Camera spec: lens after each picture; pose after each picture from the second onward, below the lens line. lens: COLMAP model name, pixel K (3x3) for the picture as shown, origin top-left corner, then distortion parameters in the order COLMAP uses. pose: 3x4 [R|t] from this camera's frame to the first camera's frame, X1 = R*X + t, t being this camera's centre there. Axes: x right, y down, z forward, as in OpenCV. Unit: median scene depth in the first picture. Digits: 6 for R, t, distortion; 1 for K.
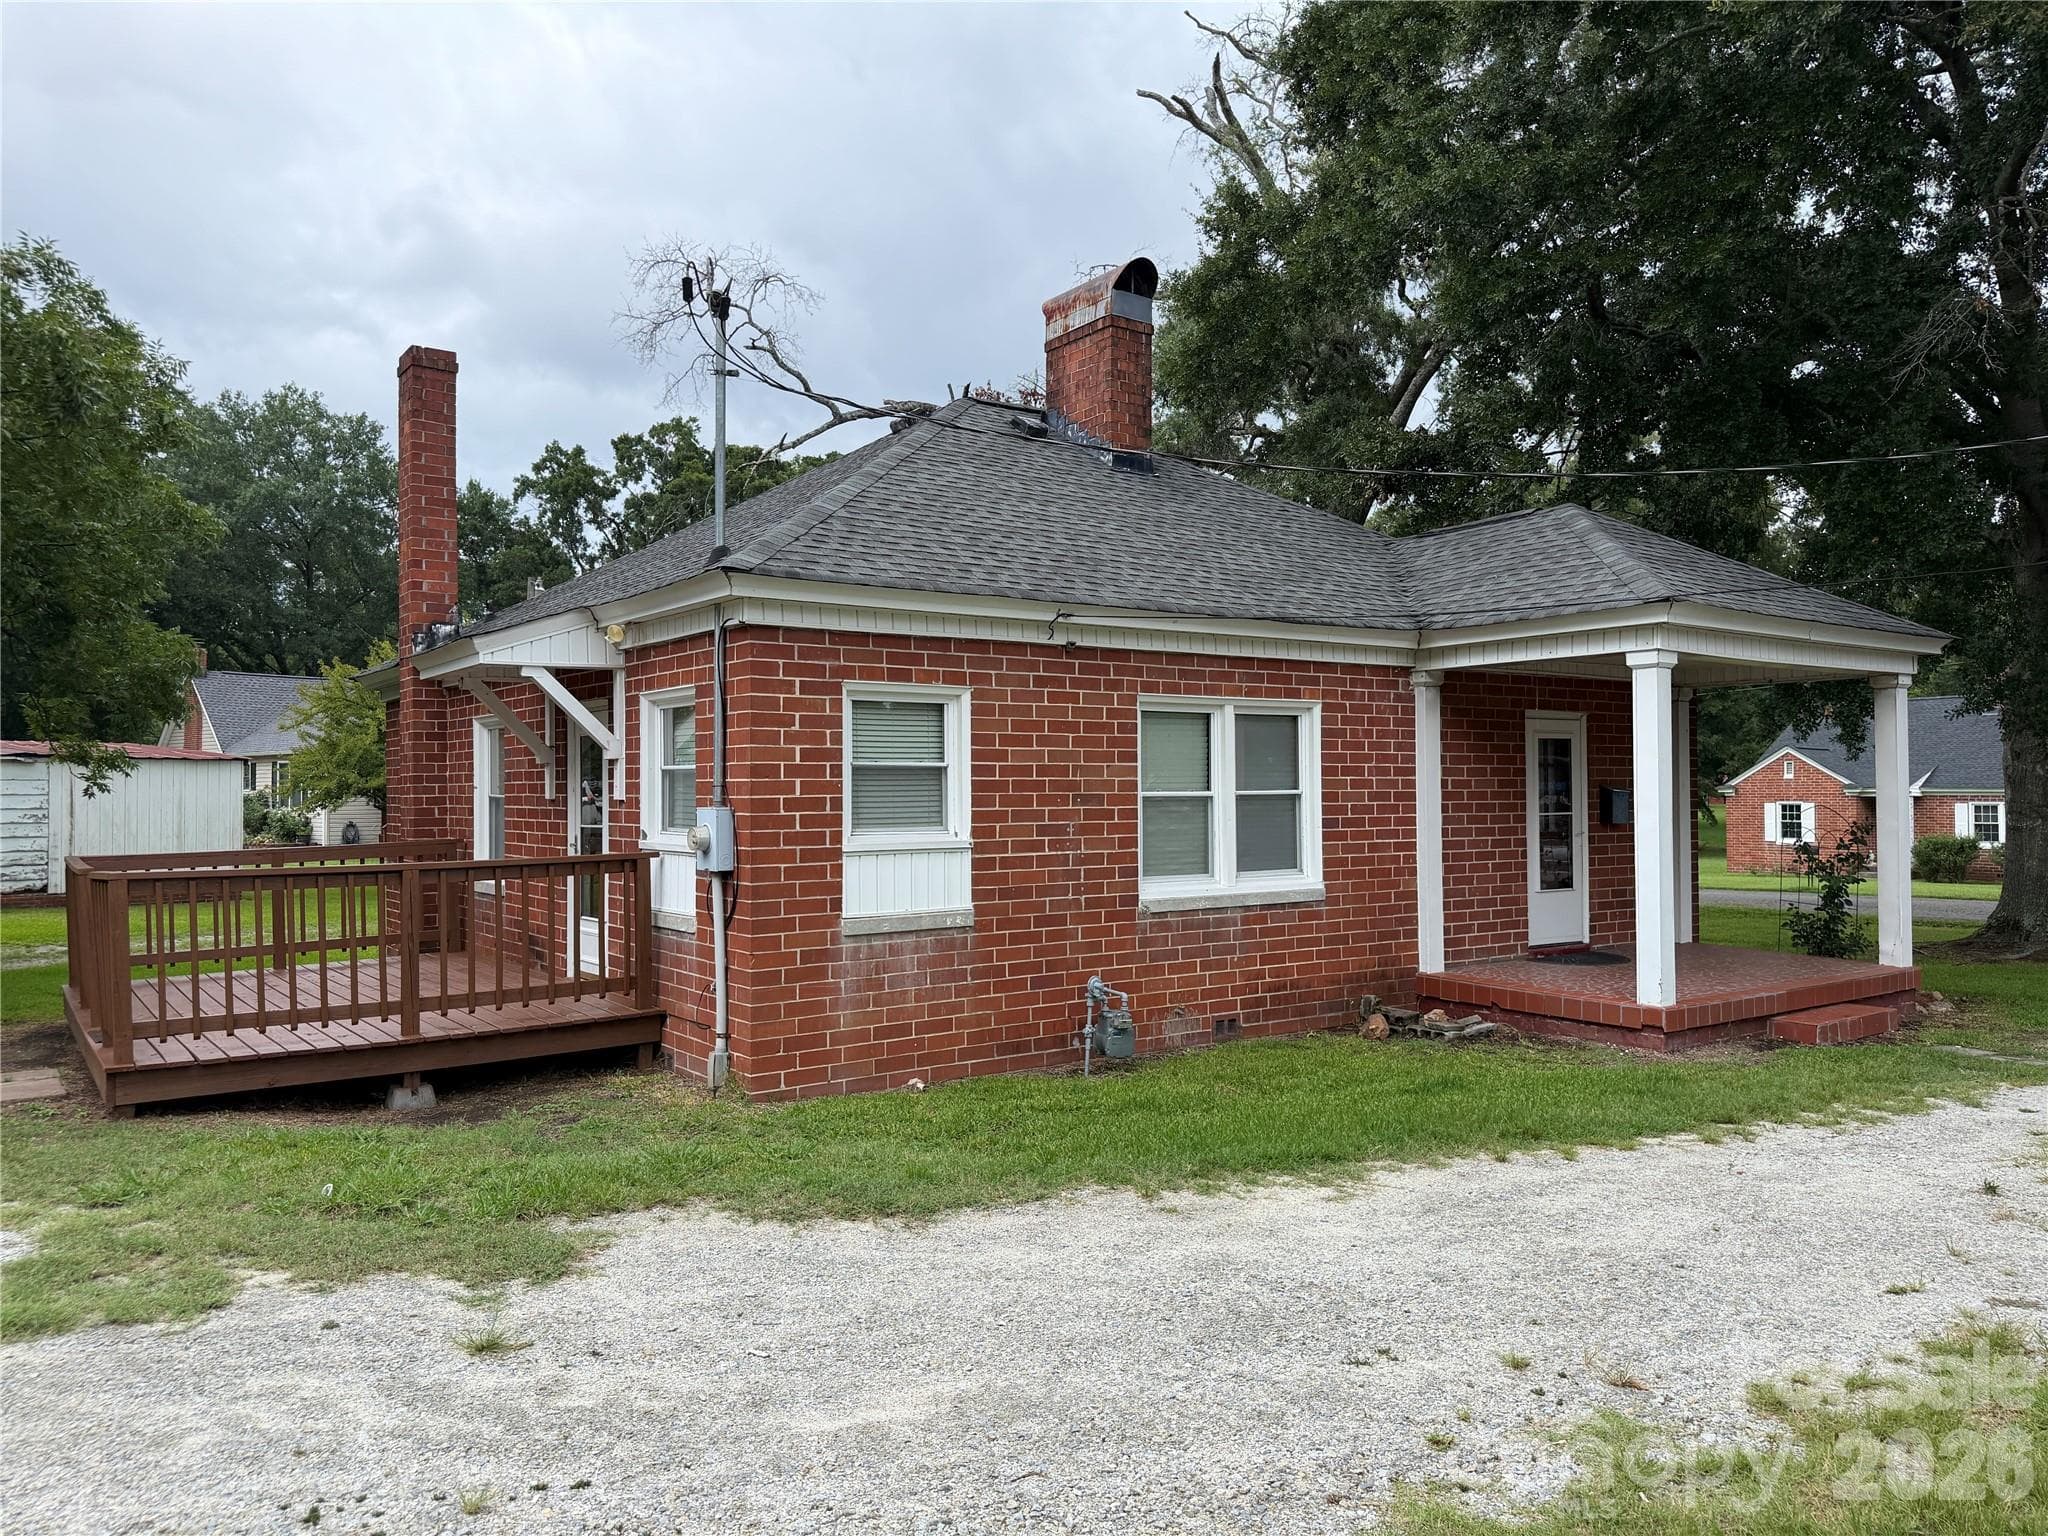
lens RADIAL K [[1437.2, 0, 1024.0], [0, 1437.2, 768.0], [0, 0, 1]] dist [0.098902, -0.122415]
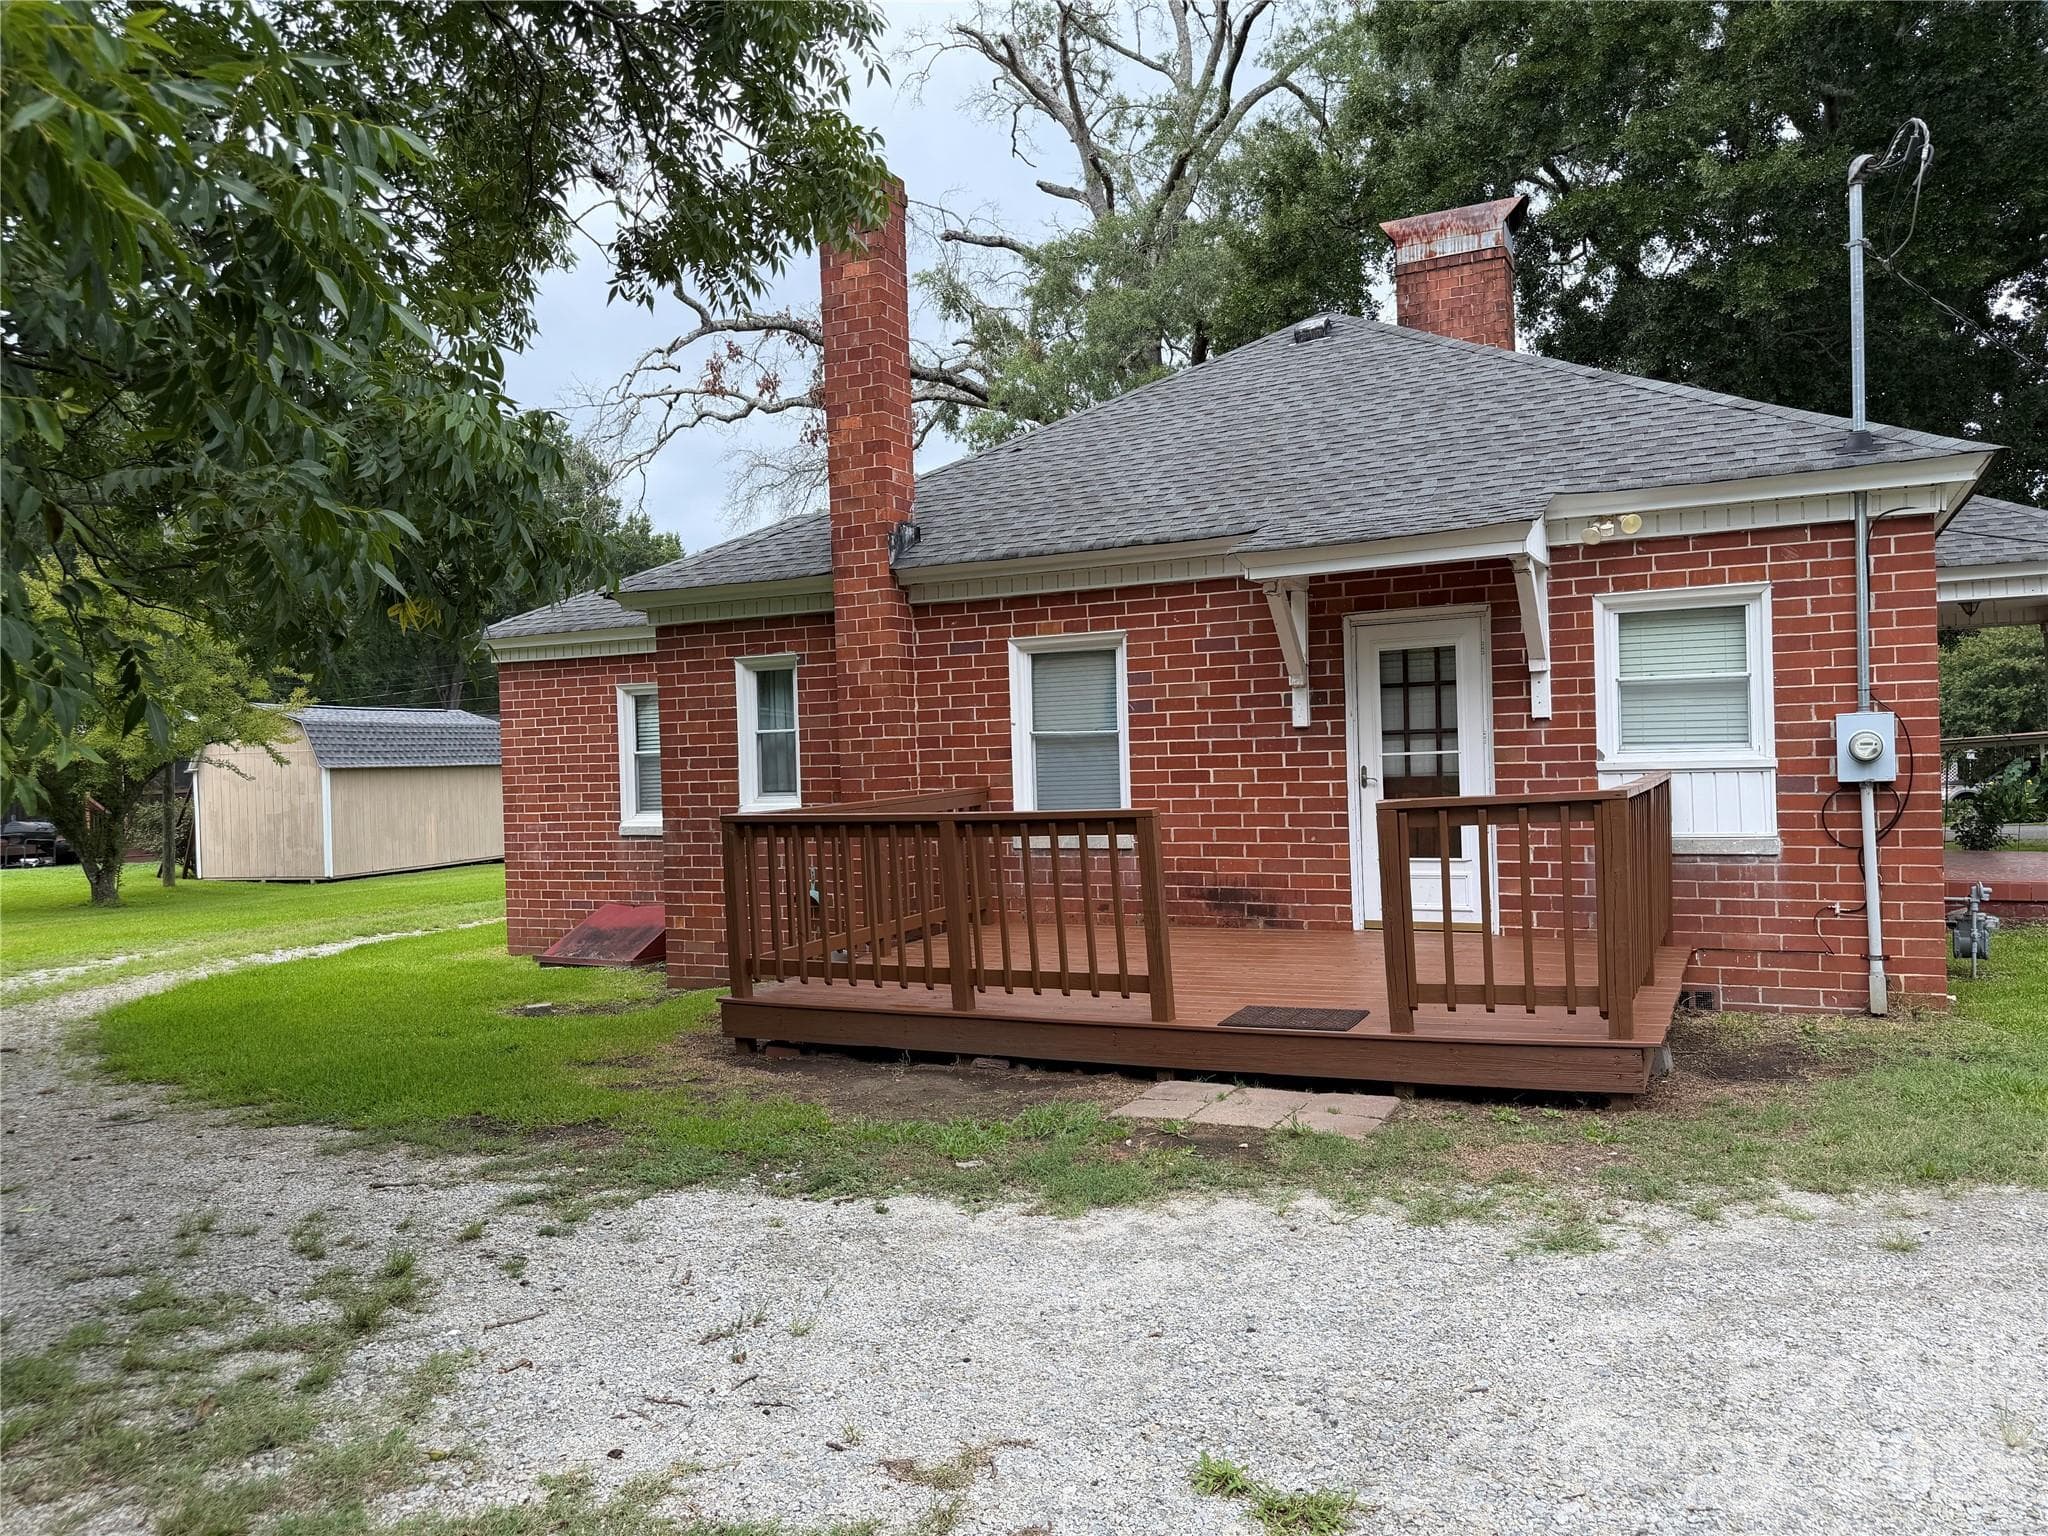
lens RADIAL K [[1445.7, 0, 1024.0], [0, 1445.7, 768.0], [0, 0, 1]] dist [0.001010, 0.000050]
pose [[0.893073, -0.022791, 0.449335, -0.764992], [0.016269, 0.999699, 0.018371, 0.024879], [-0.449618, -0.009096, 0.893175, 0.284432]]
